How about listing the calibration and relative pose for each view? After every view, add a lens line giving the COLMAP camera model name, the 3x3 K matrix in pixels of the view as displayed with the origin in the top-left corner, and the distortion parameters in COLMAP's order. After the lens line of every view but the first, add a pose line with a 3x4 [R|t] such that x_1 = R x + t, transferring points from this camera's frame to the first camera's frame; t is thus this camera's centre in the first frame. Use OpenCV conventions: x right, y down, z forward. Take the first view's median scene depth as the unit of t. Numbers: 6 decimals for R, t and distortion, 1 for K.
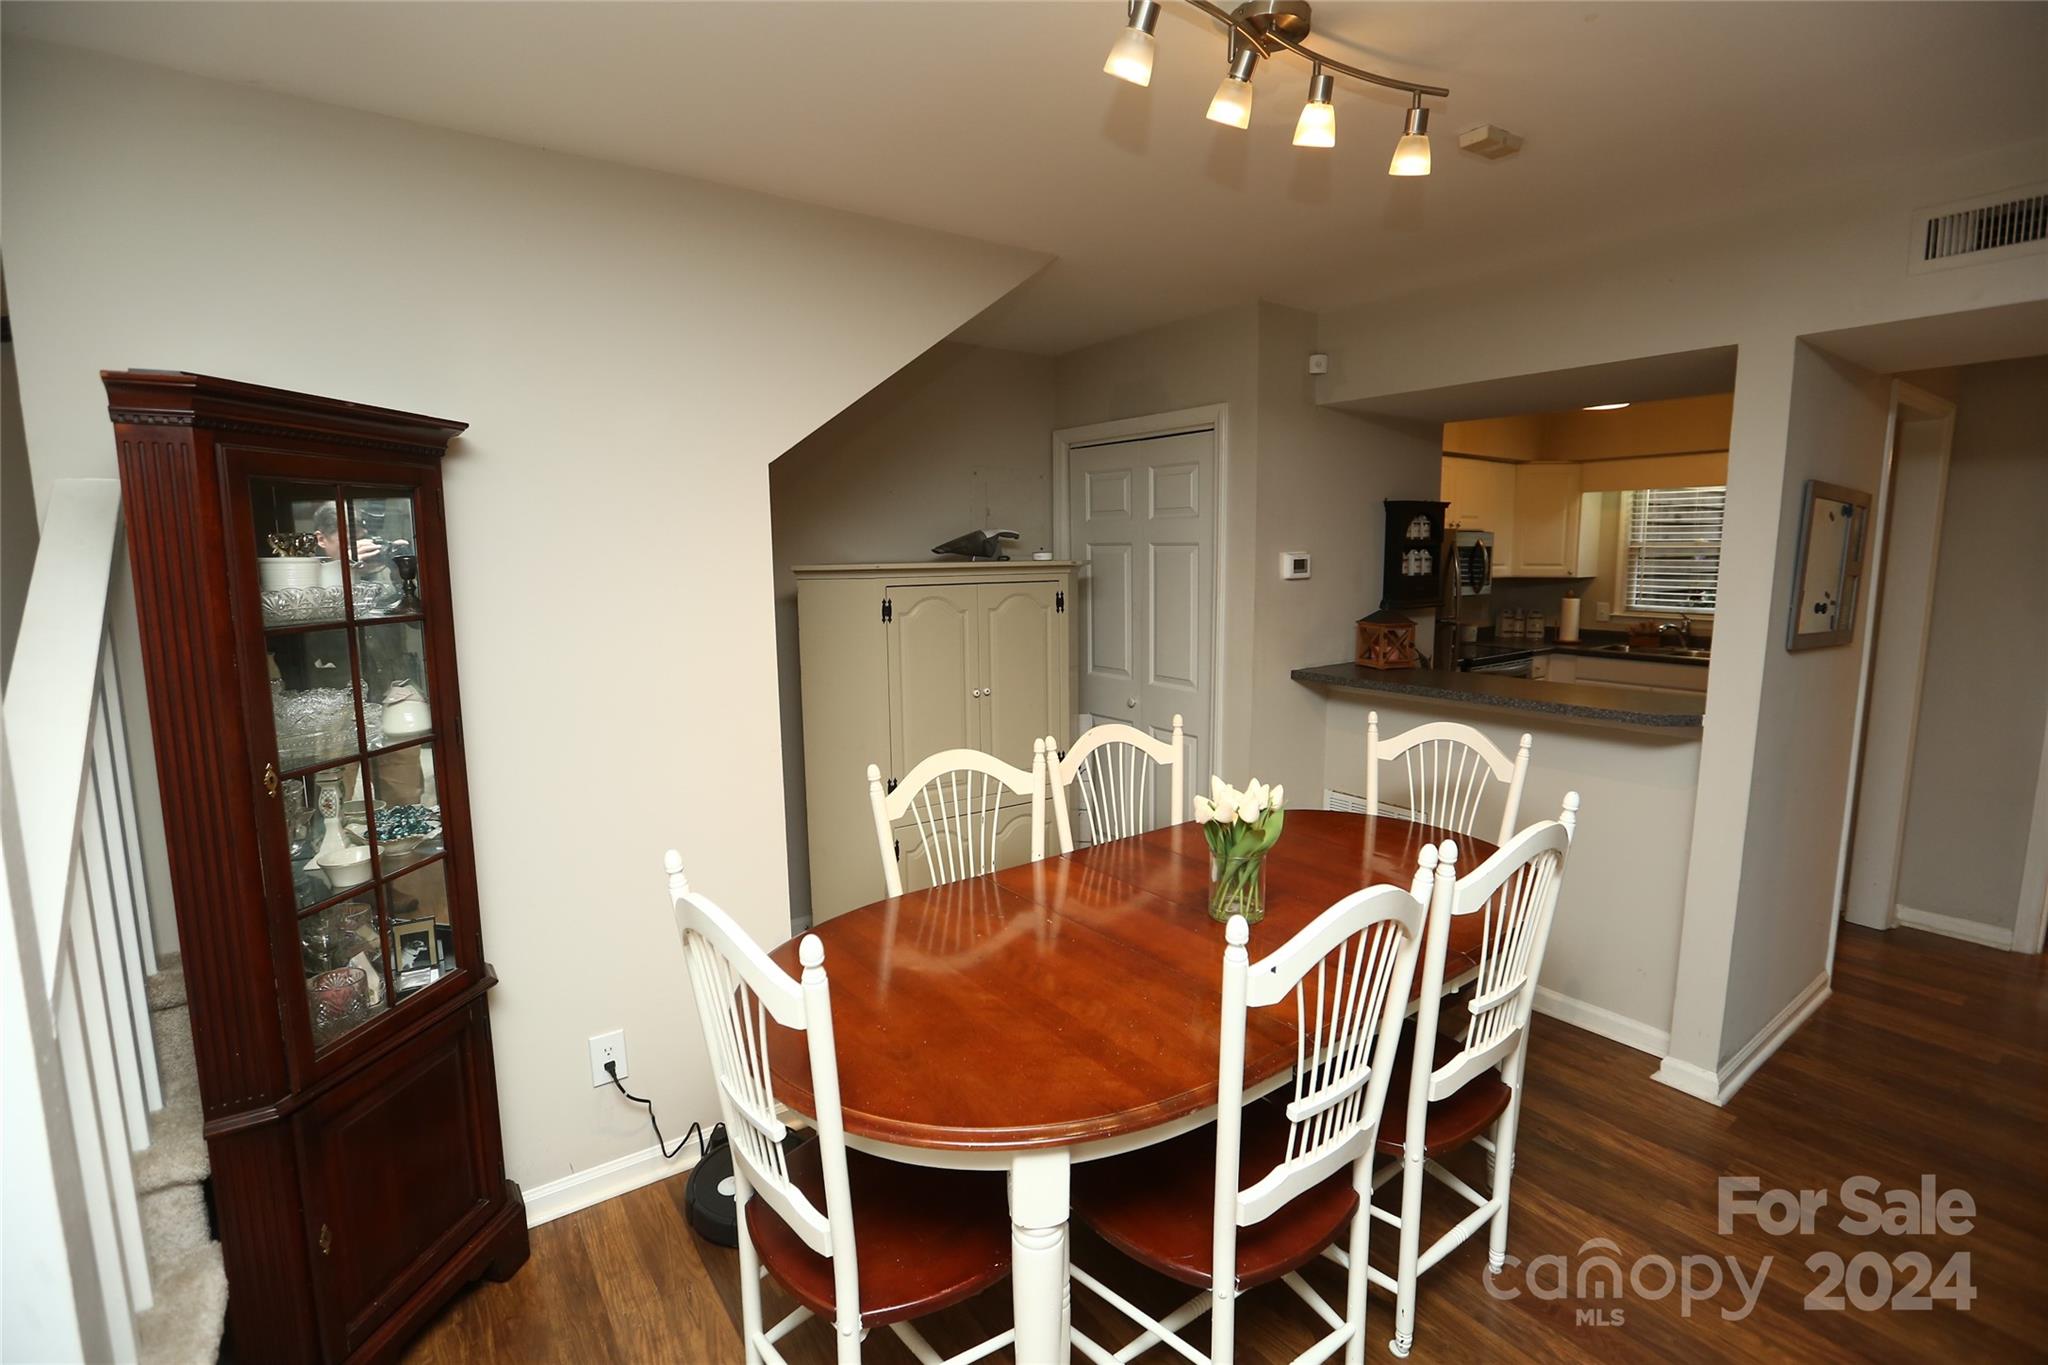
lens RADIAL K [[941.2, 0, 1026.4], [0, 941.2, 670.6], [0, 0, 1]] dist [-0.037943, 0.010178]
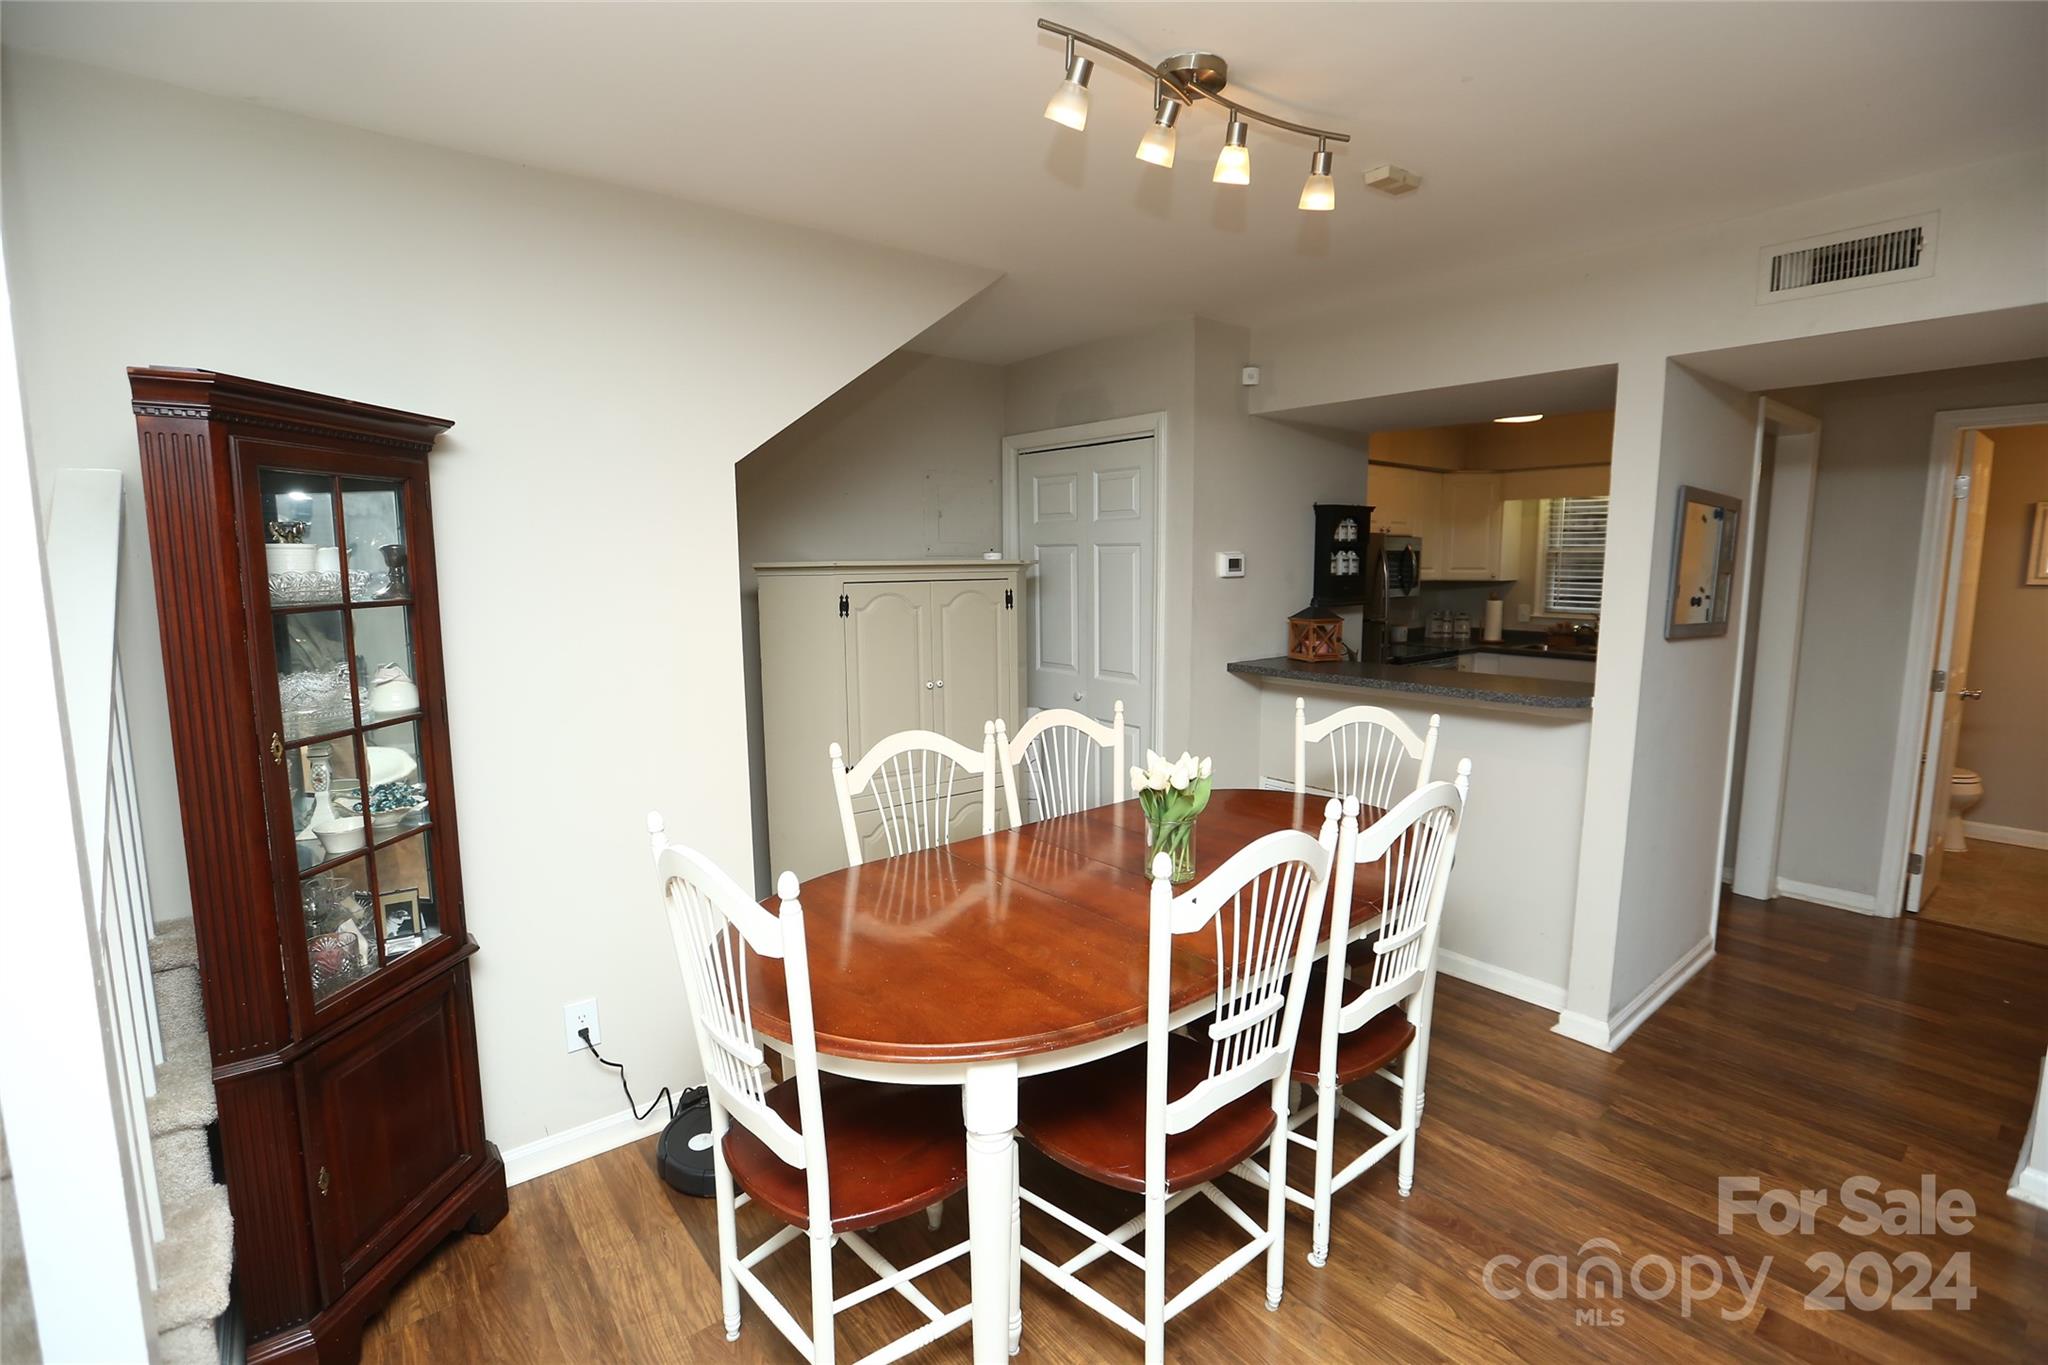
lens RADIAL K [[941.2, 0, 1028.6], [0, 941.2, 673.0], [0, 0, 1]] dist [-0.037943, 0.010178]
pose [[0.998527, -0.003439, 0.054148, -0.000267], [0.003798, 0.999971, -0.006535, 0.031591], [-0.054124, 0.006731, 0.998512, -0.096112]]
